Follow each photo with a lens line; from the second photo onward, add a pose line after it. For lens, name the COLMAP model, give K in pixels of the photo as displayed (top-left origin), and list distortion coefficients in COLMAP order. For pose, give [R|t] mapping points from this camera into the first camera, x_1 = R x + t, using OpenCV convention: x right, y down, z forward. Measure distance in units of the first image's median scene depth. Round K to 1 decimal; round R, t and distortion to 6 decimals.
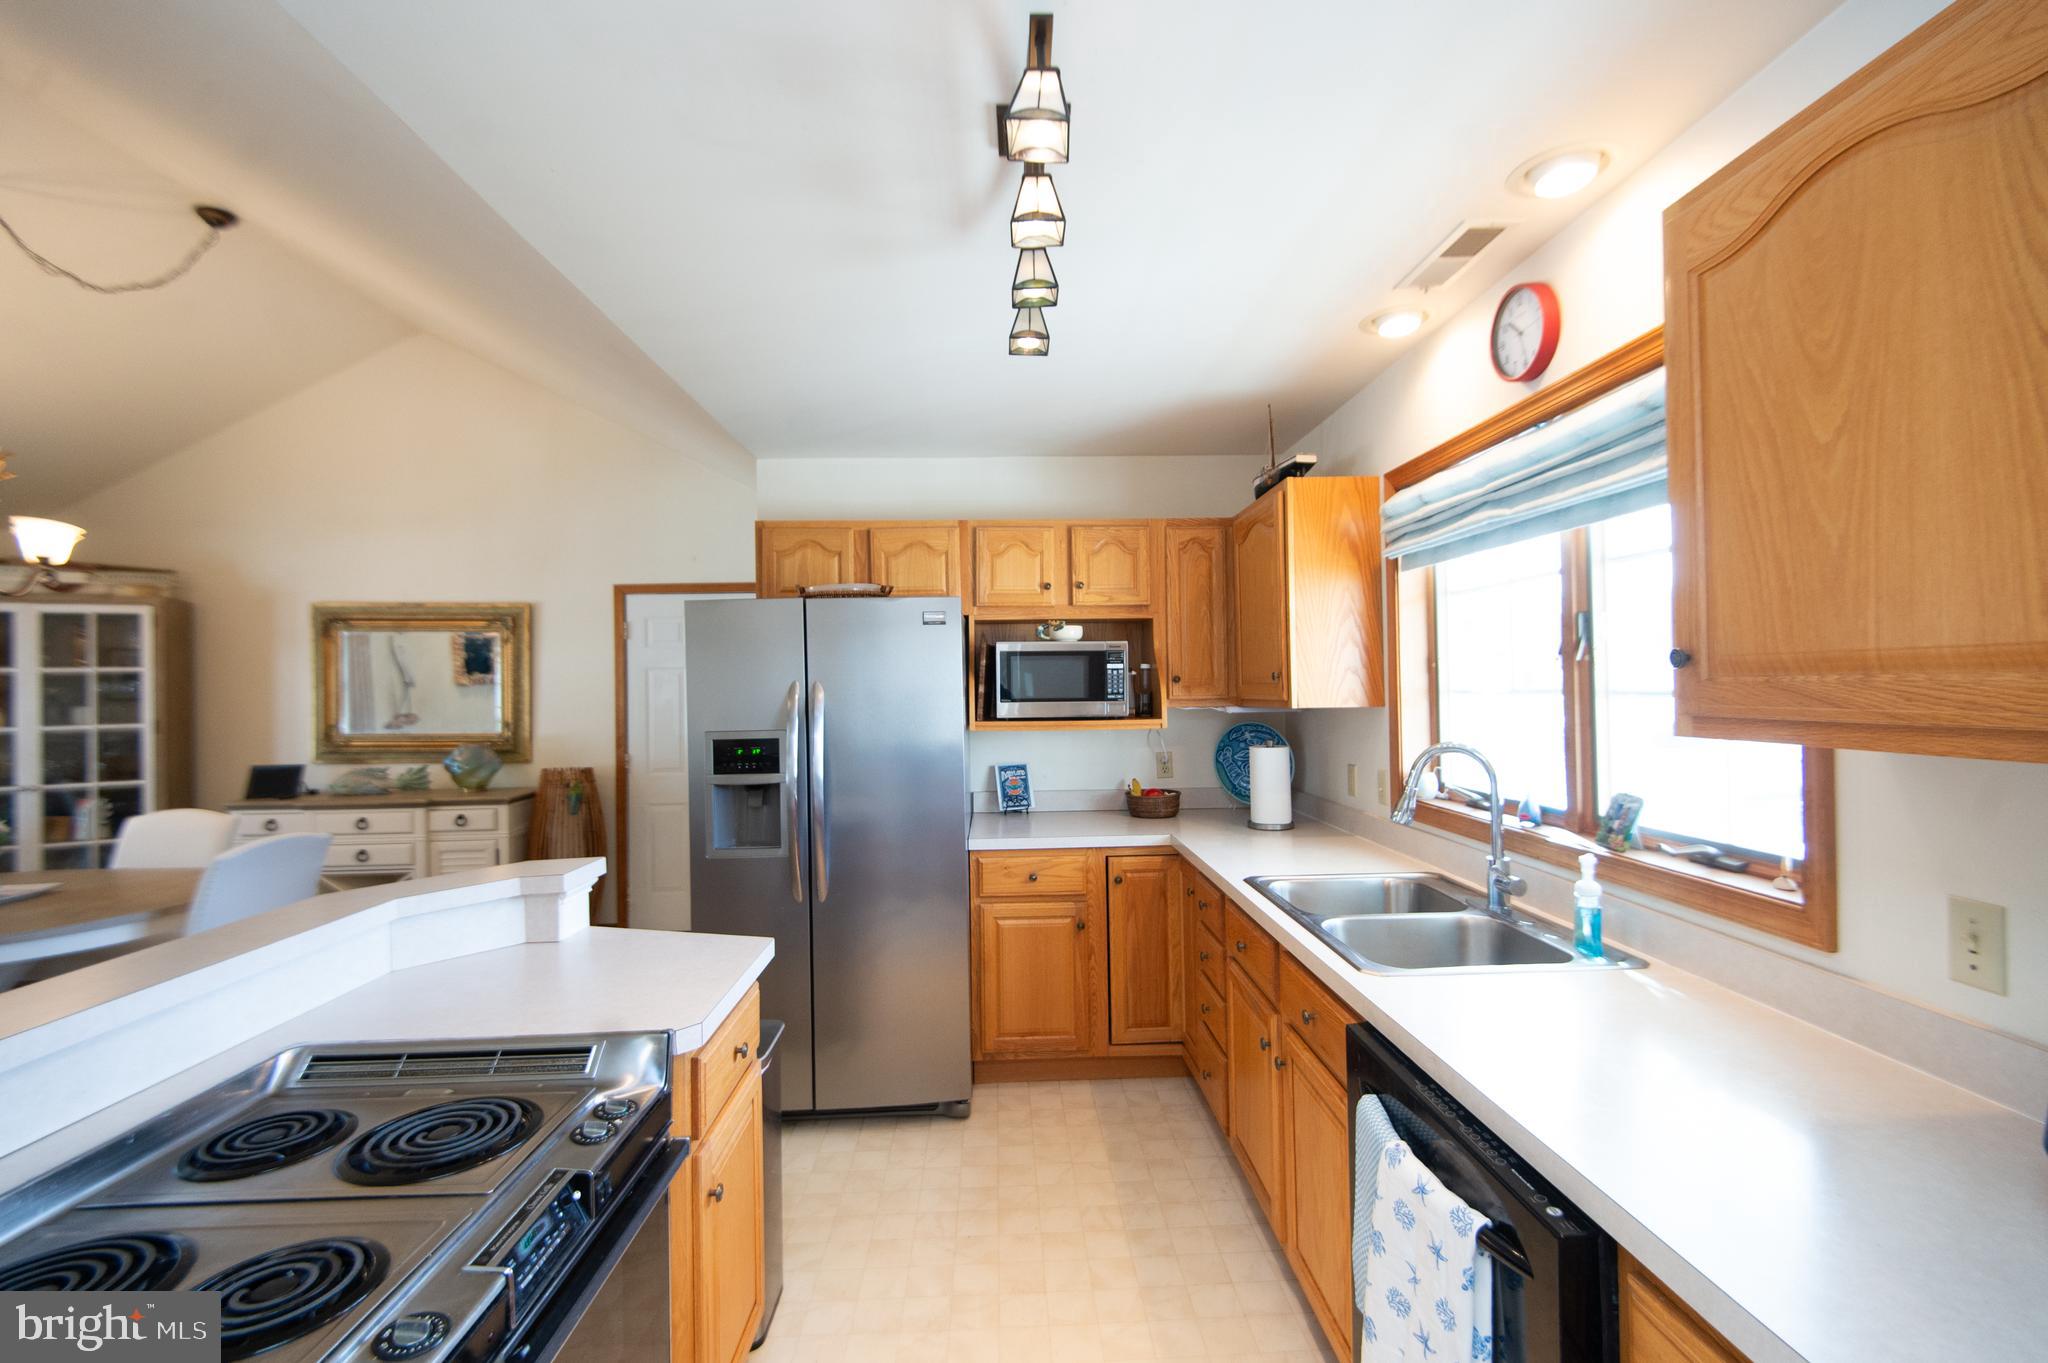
lens RADIAL K [[897.8, 0, 1028.9], [0, 897.8, 680.2], [0, 0, 1]] dist [0.043138, -0.029374]
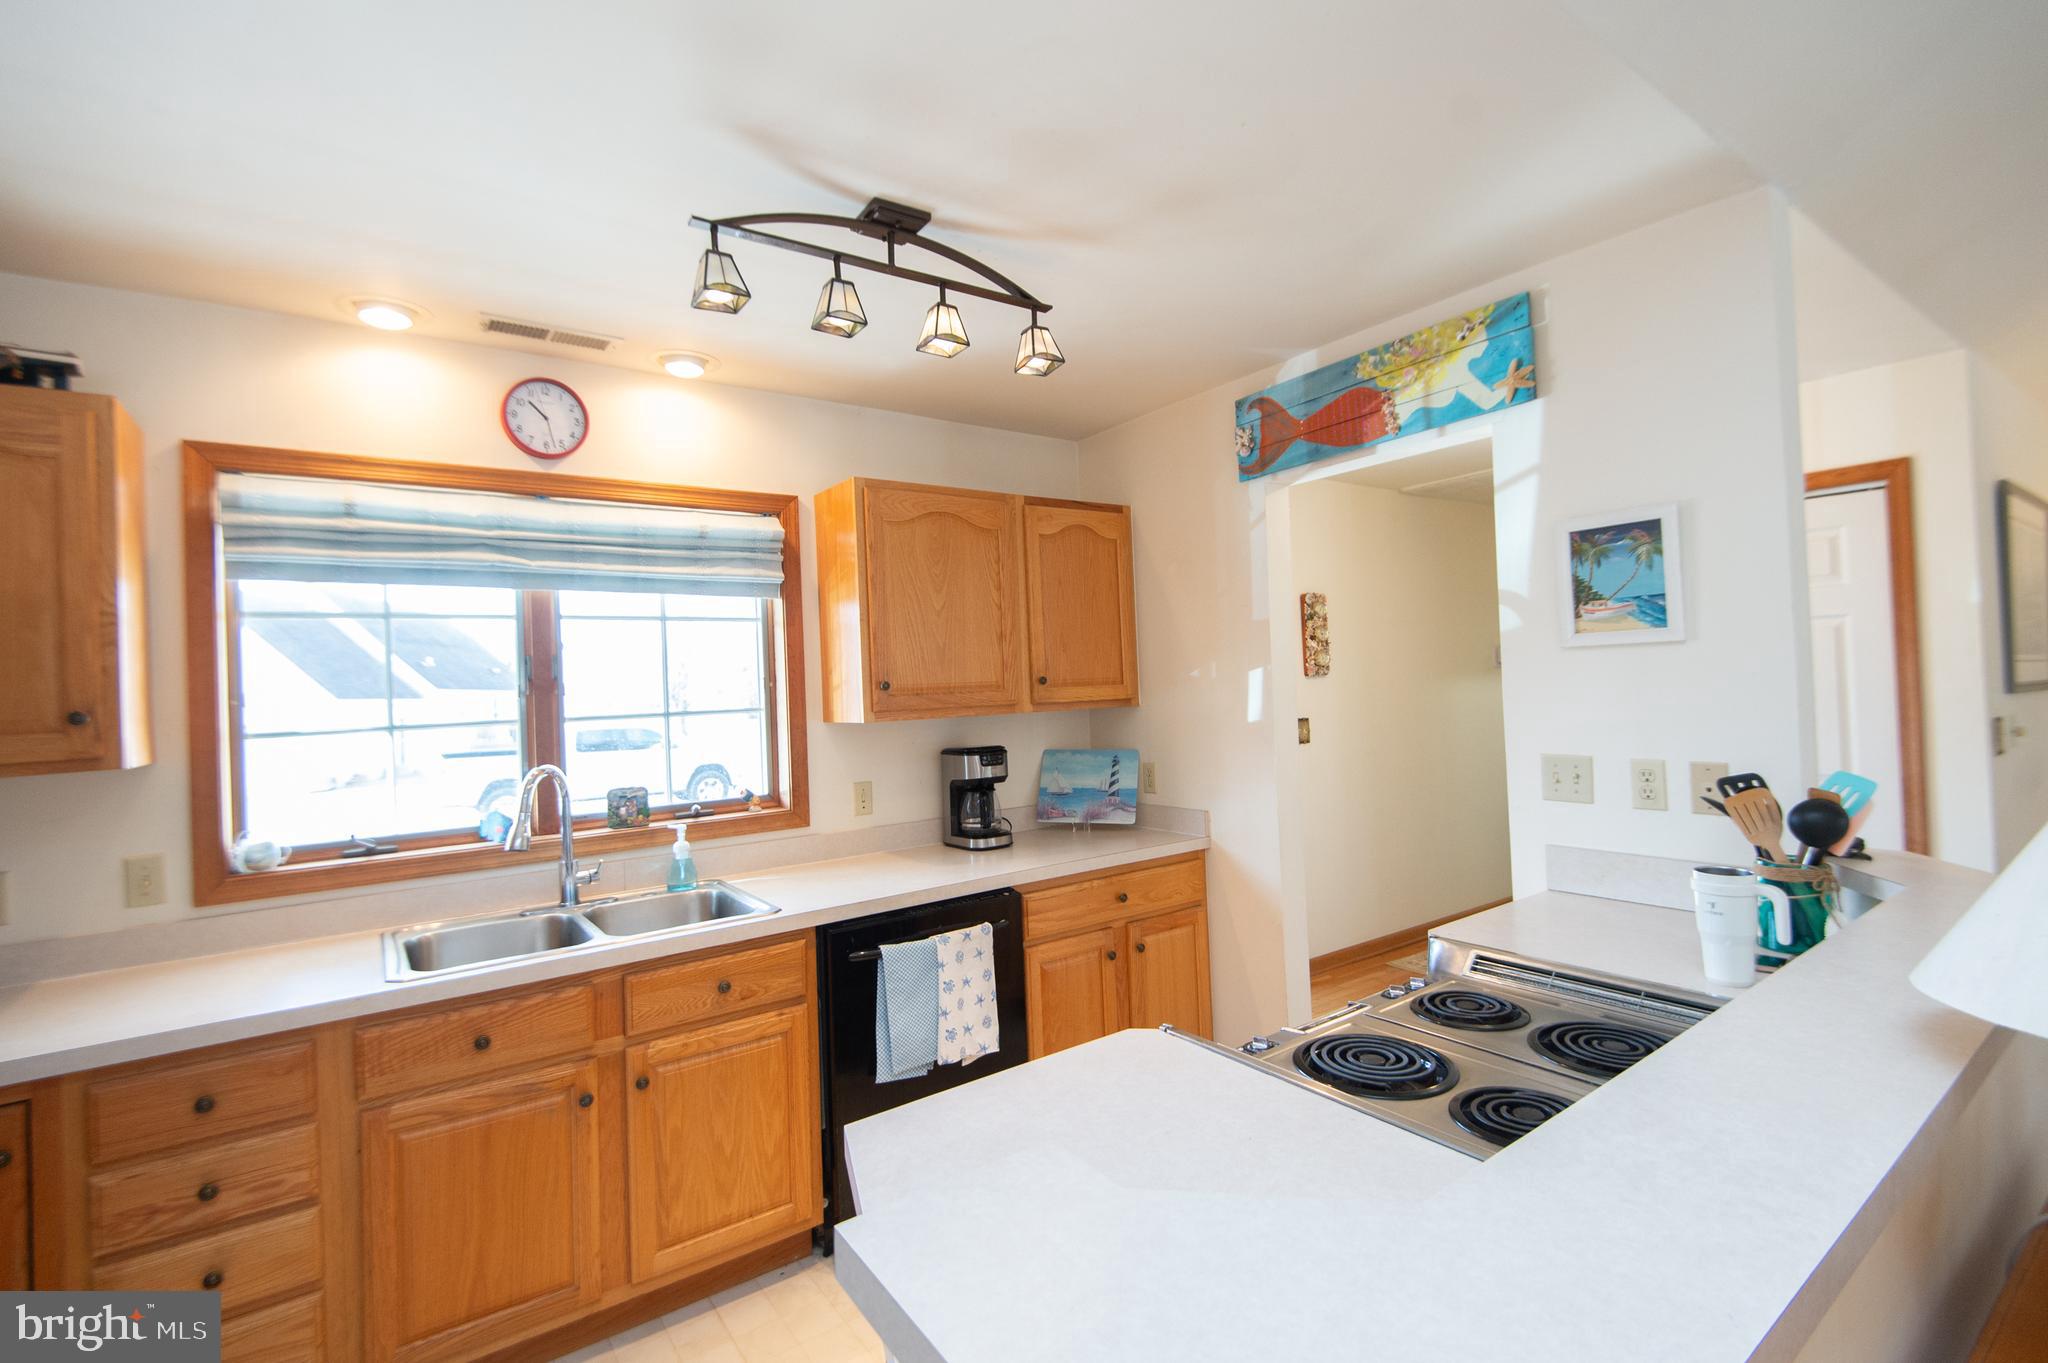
lens RADIAL K [[897.8, 0, 1028.9], [0, 897.8, 680.2], [0, 0, 1]] dist [0.043138, -0.029374]
pose [[-0.556148, 0.039811, 0.830129, -0.566549], [0.040902, 0.998953, -0.020505, 0.008650], [-0.830076, 0.022550, -0.557194, 0.821518]]
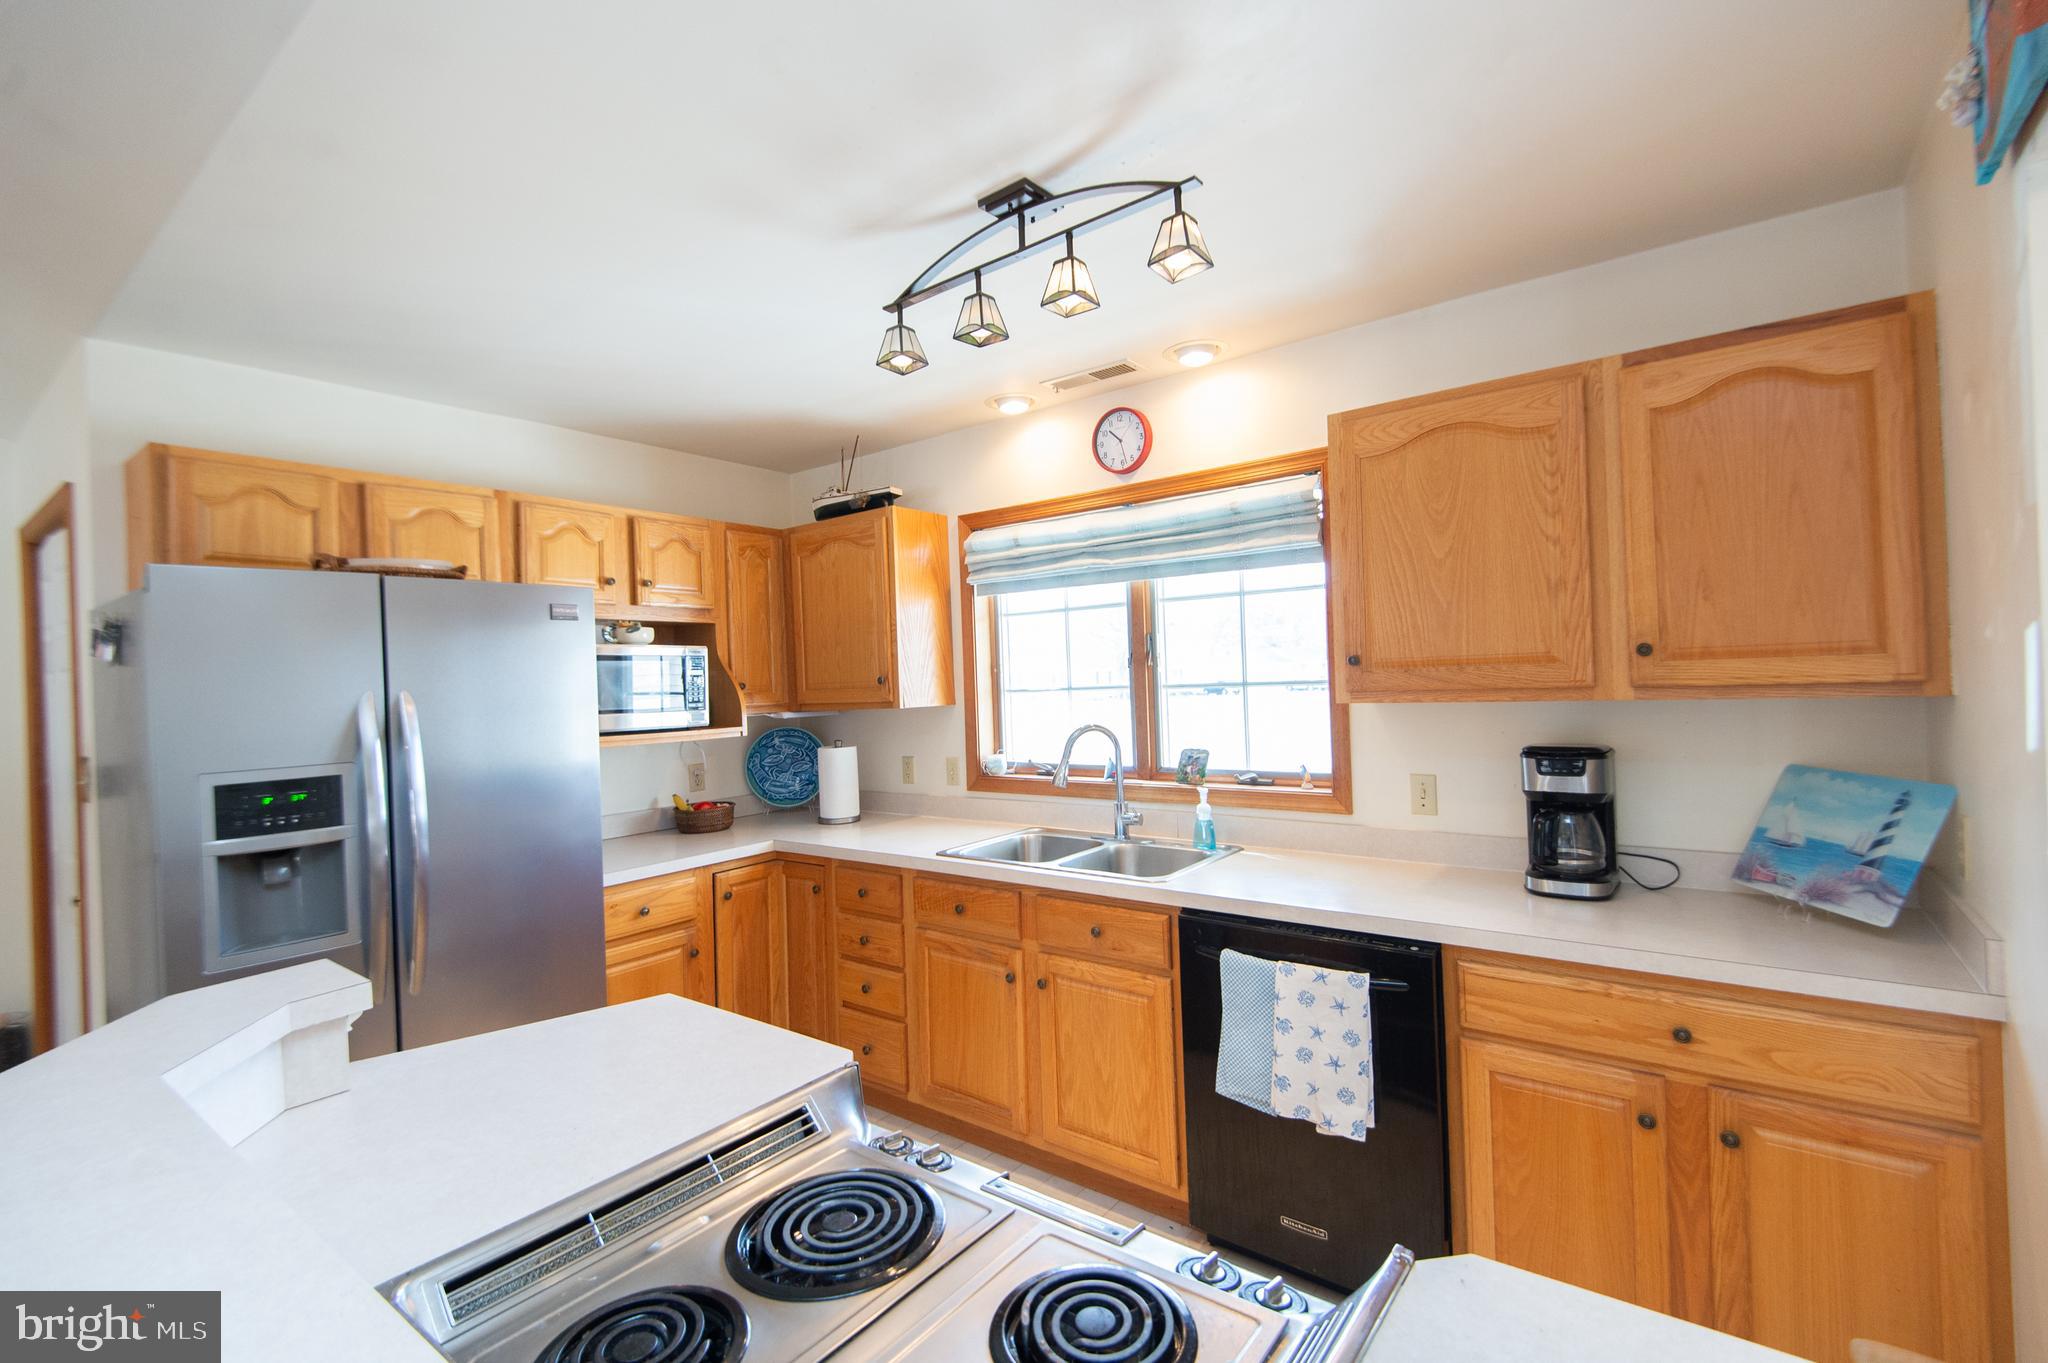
lens RADIAL K [[897.8, 0, 1028.9], [0, 897.8, 680.2], [0, 0, 1]] dist [0.043138, -0.029374]
pose [[0.623549, -0.008425, 0.781739, -0.490538], [0.020307, 0.999779, -0.005423, 0.005104], [-0.781520, 0.019256, 0.623583, 0.158119]]
